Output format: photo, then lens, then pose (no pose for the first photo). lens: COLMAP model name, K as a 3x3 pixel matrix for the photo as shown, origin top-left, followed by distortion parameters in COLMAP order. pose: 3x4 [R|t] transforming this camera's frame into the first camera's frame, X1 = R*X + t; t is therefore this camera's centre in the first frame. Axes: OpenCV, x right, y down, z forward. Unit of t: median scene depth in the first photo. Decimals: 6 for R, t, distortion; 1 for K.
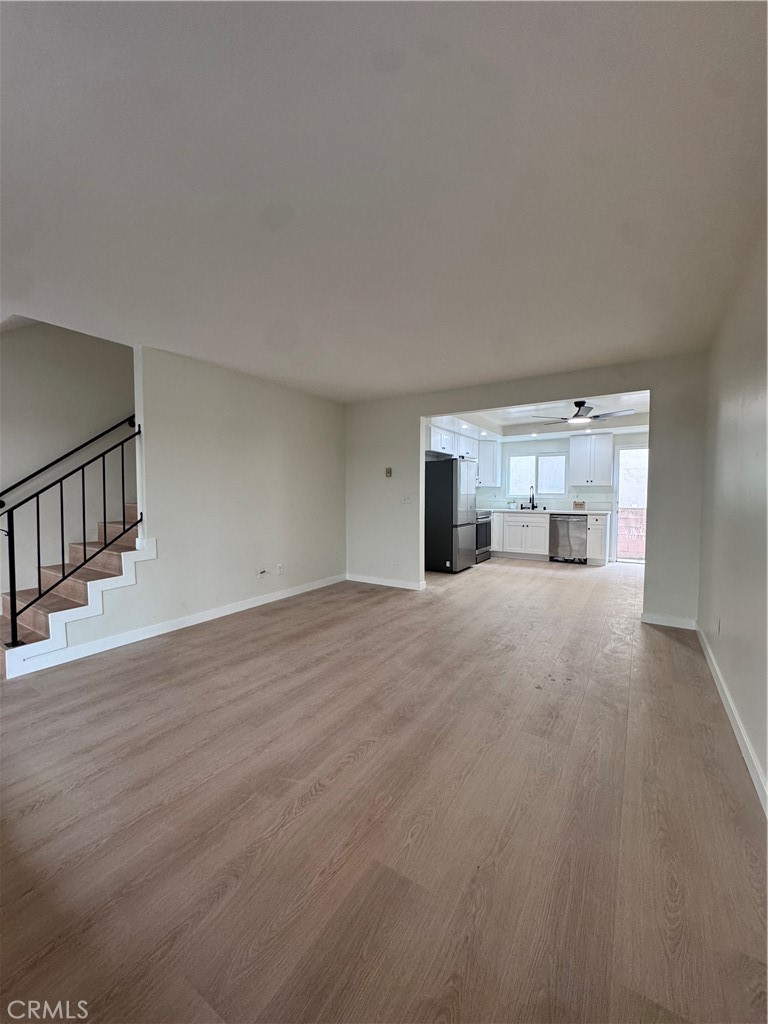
lens RADIAL K [[408.1, 0, 382.8], [0, 408.1, 511.8], [0, 0, 1]] dist [-0.003691, 0.000262]
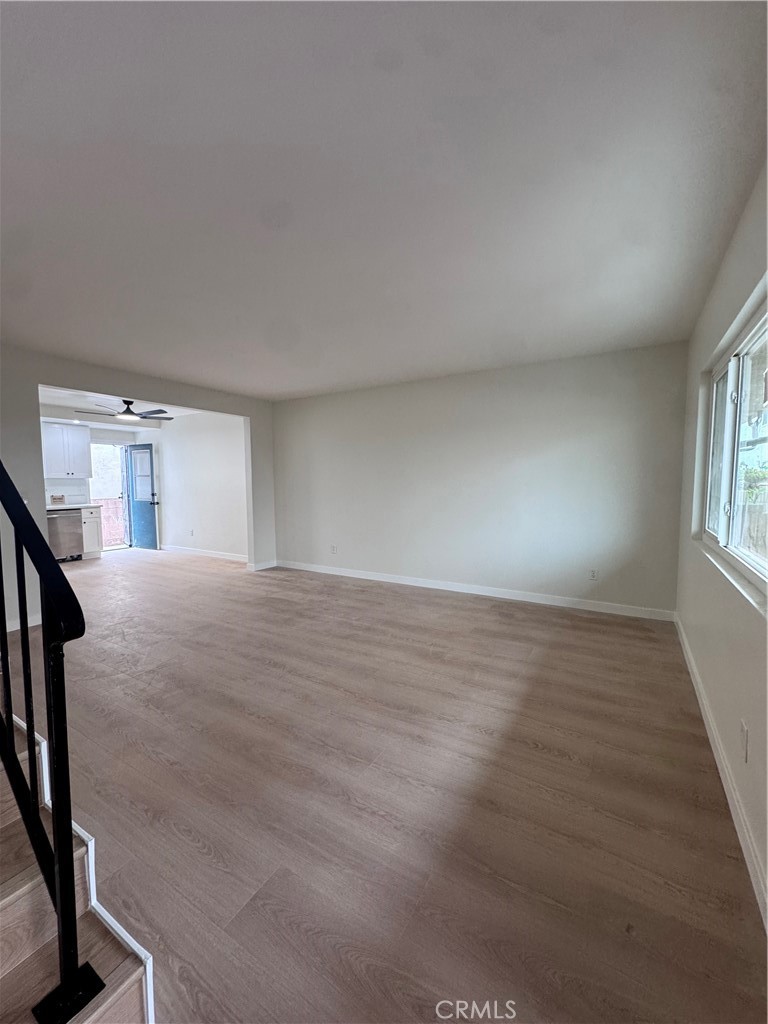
lens RADIAL K [[408.1, 0, 382.8], [0, 408.1, 511.8], [0, 0, 1]] dist [-0.003691, 0.000262]
pose [[-0.024880, -0.076241, 0.996779, -0.611357], [0.051019, 0.995691, 0.077431, -0.029342], [-0.998388, 0.052781, -0.020883, 0.382363]]
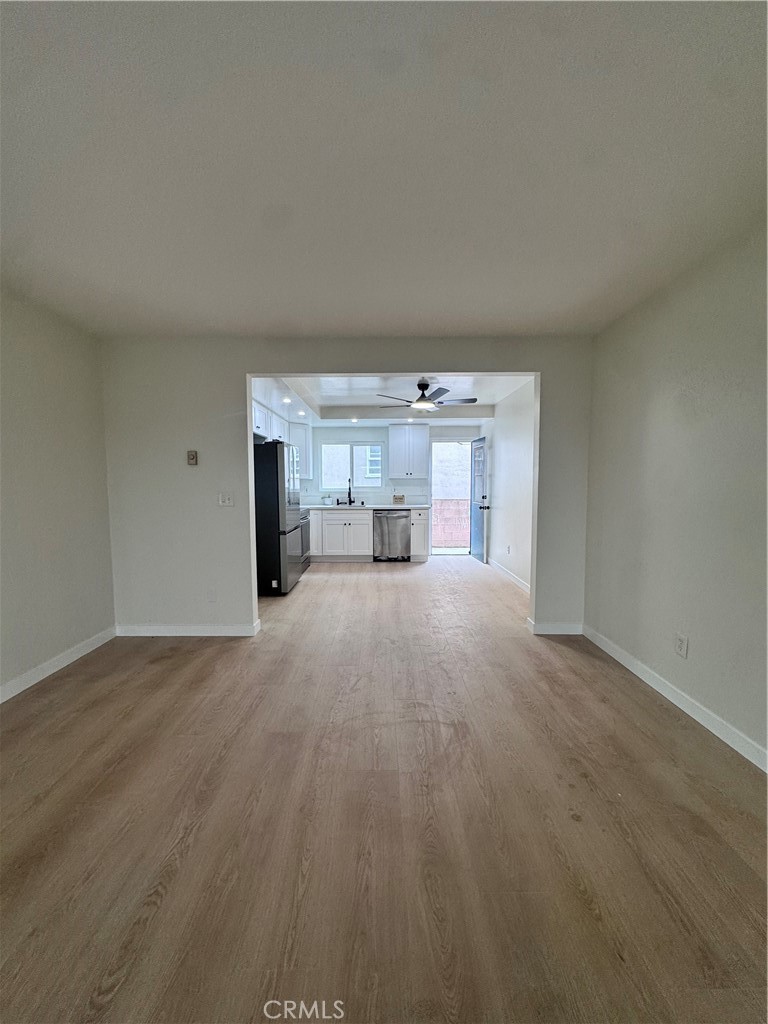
lens RADIAL K [[408.1, 0, 382.8], [0, 408.1, 511.8], [0, 0, 1]] dist [-0.003691, 0.000262]
pose [[0.840327, -0.041738, 0.540471, -0.079465], [0.029019, 0.999065, 0.032035, -0.024310], [-0.541303, -0.011236, 0.840753, 0.304565]]
